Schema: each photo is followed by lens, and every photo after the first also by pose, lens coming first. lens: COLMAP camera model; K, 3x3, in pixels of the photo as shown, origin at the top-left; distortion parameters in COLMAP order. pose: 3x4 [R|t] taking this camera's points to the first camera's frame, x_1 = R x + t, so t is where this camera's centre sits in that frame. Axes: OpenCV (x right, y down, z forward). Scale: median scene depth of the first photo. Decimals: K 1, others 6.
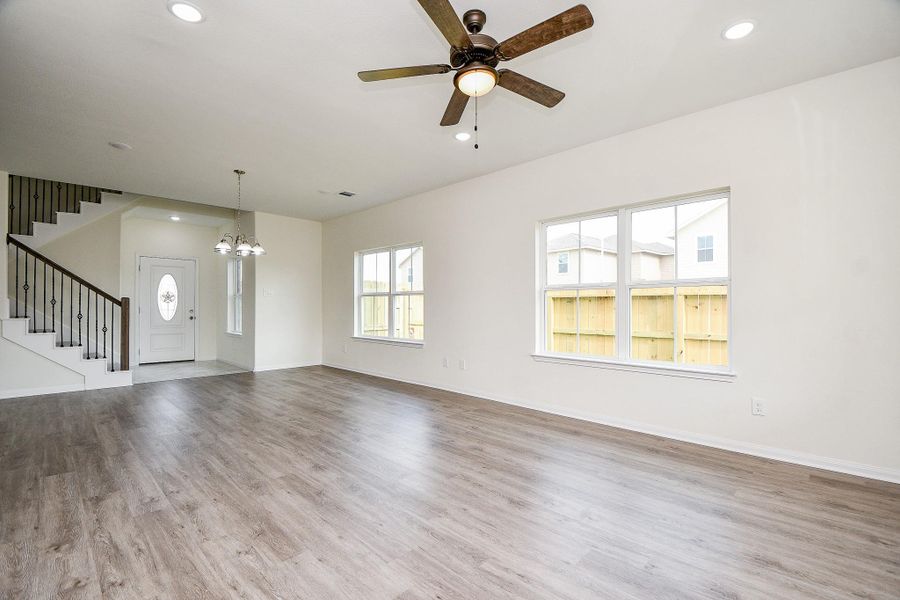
lens RADIAL K [[396.1, 0, 455.9], [0, 396.1, 305.7], [0, 0, 1]] dist [0.013363, -0.024269]
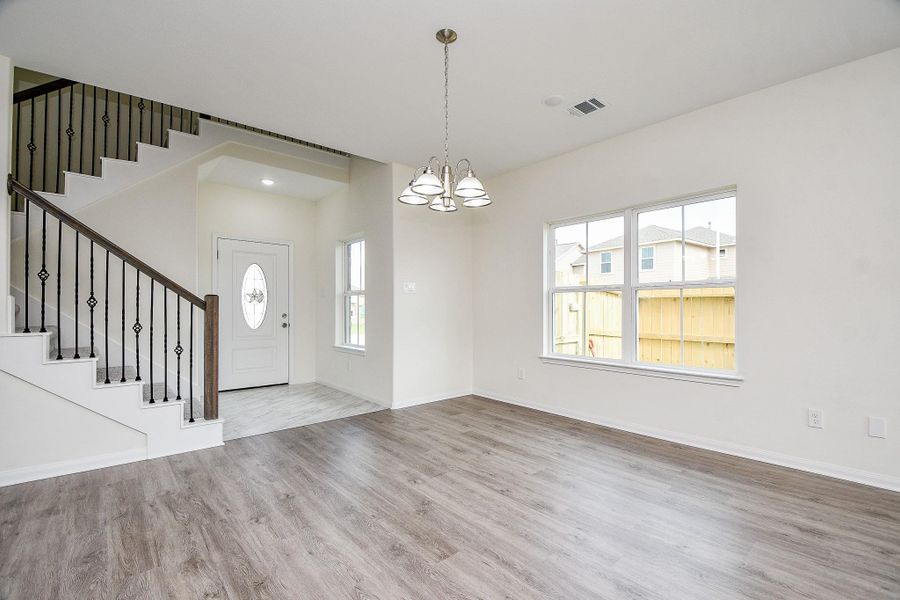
lens RADIAL K [[400.4, 0, 455.5], [0, 400.4, 308.9], [0, 0, 1]] dist [0.003347, -0.019562]
pose [[0.995534, -0.002203, -0.094378, -0.402899], [0.002550, 0.999990, 0.003557, -0.000575], [0.094369, -0.003782, 0.995530, 0.425160]]
